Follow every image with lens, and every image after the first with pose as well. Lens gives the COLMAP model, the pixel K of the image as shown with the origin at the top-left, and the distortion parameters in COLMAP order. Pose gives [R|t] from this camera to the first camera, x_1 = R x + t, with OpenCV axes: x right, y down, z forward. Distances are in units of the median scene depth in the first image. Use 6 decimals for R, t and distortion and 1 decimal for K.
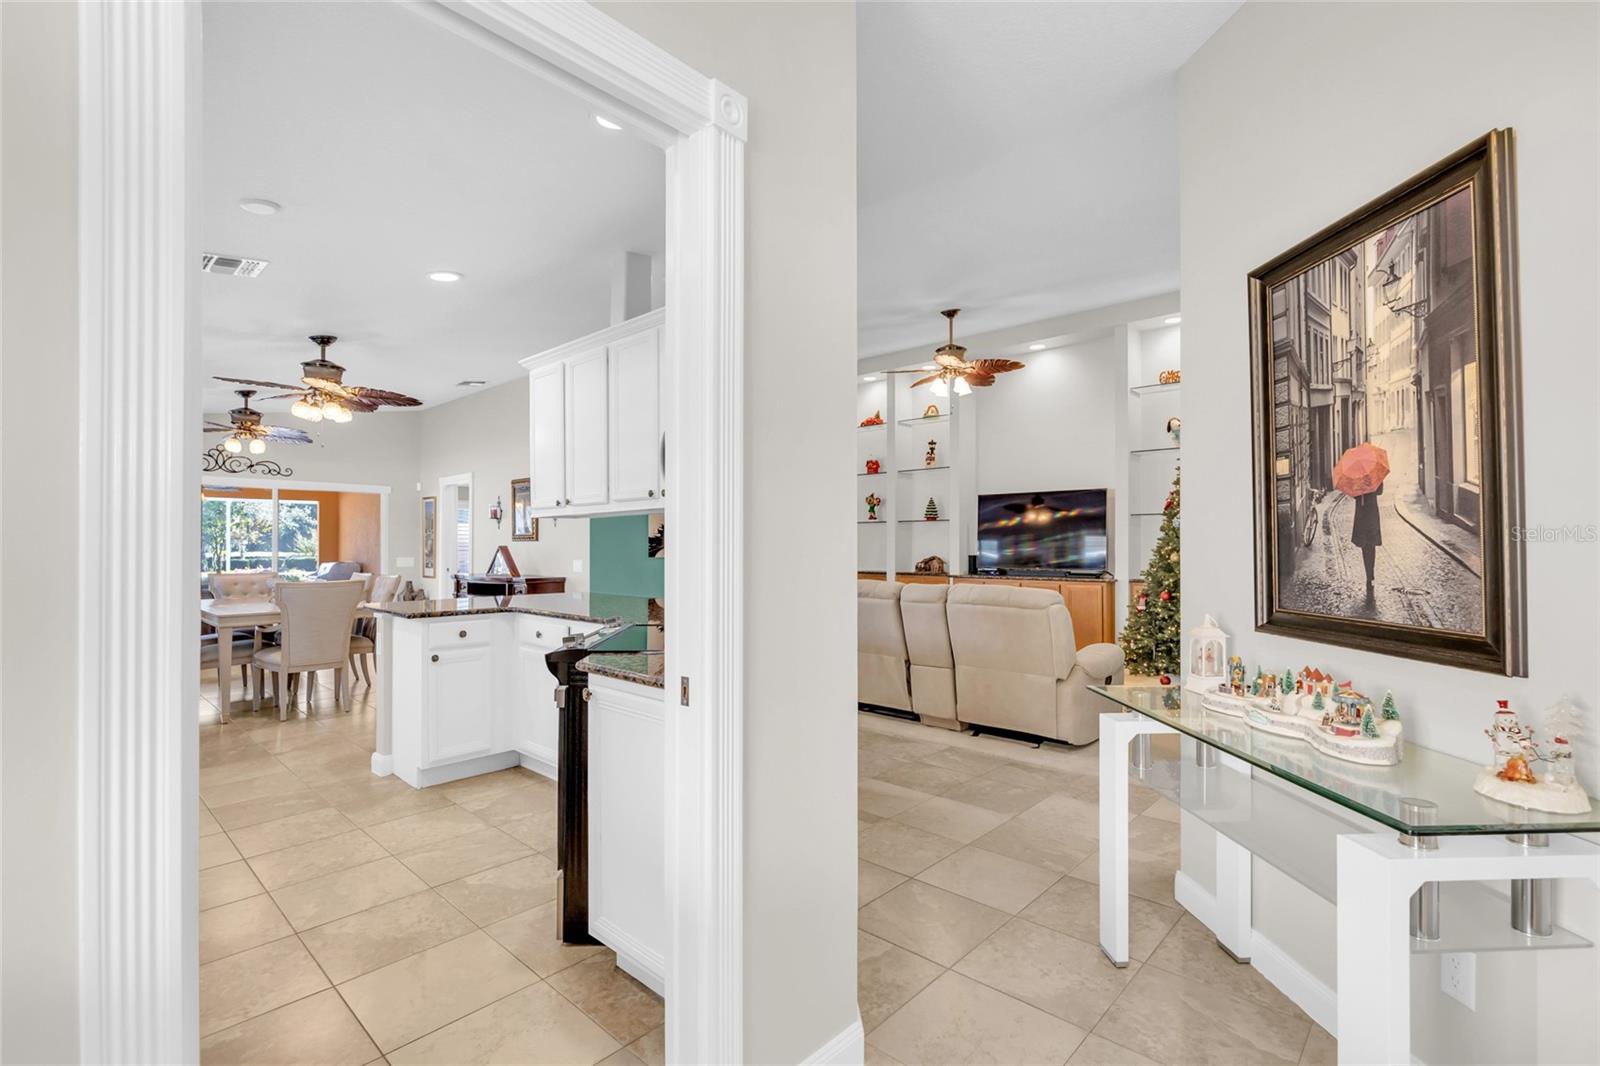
lens RADIAL K [[726.6, 0, 812.3], [0, 726.6, 539.4], [0, 0, 1]] dist [-0.026702, 0.000120]
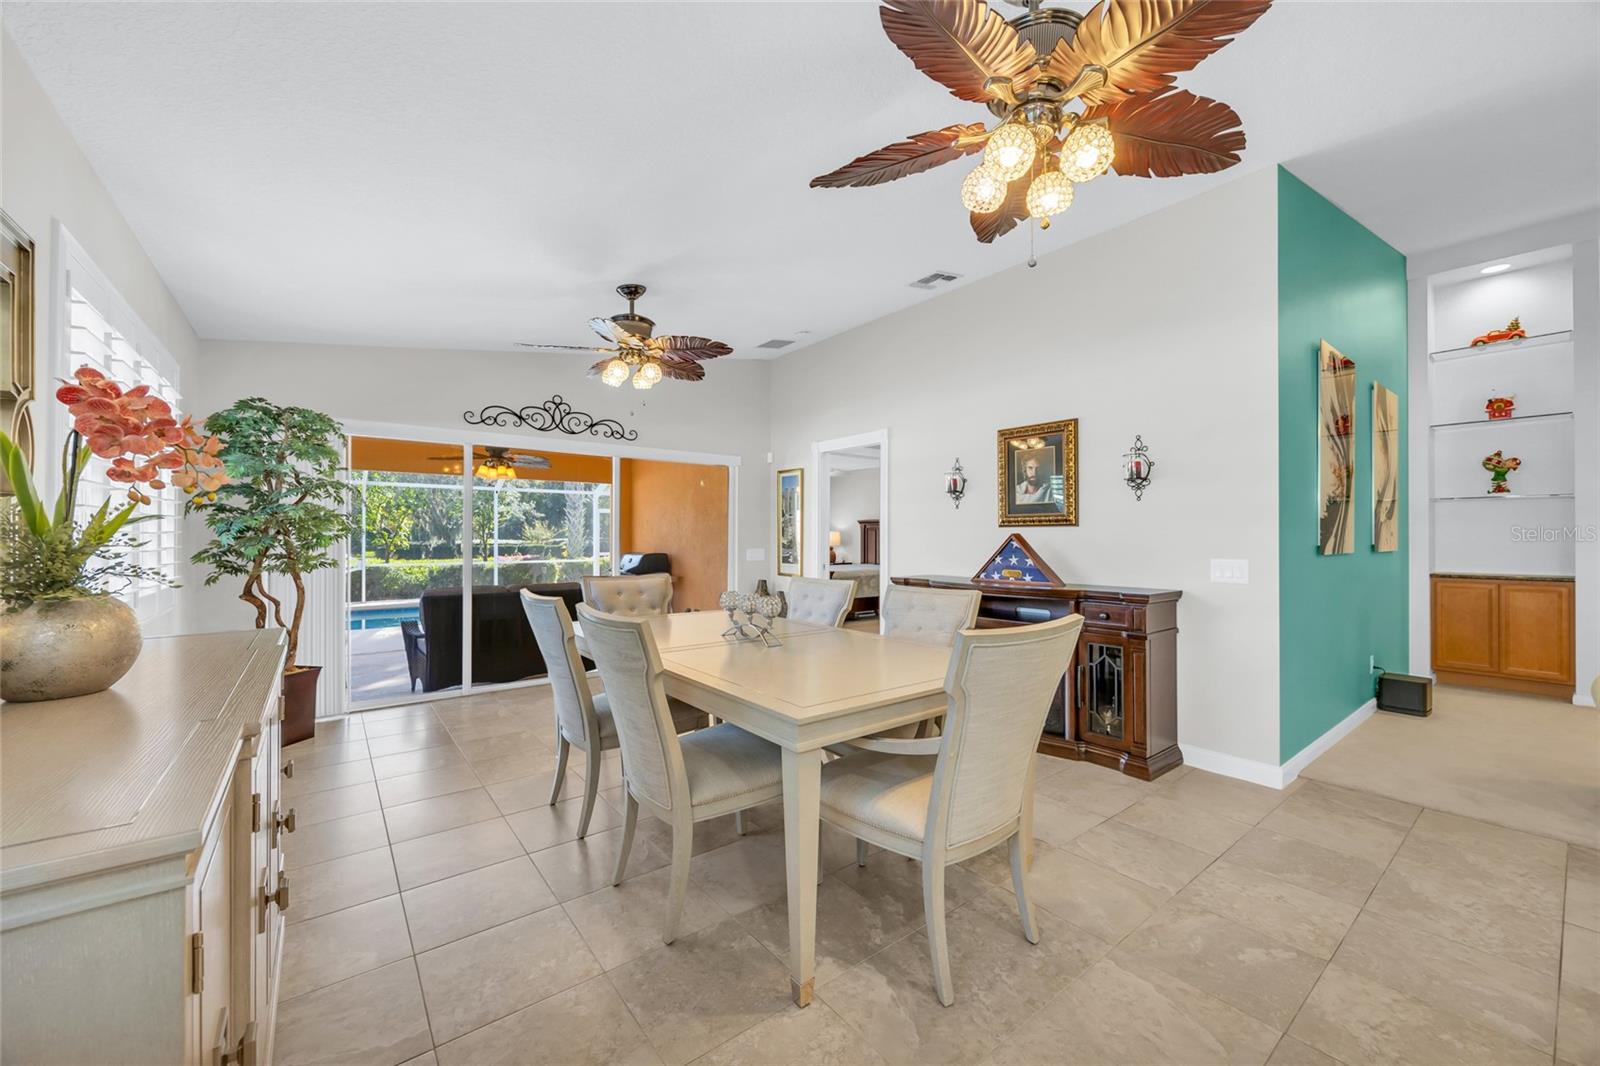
lens RADIAL K [[615.7, 0, 805.6], [0, 615.7, 532.8], [0, 0, 1]] dist [-0.005638, -0.000224]
pose [[0.985460, 0.000620, -0.169905, -0.720922], [0.000333, 0.999984, 0.005578, 0.007960], [0.169906, -0.005554, 0.985445, 0.641798]]
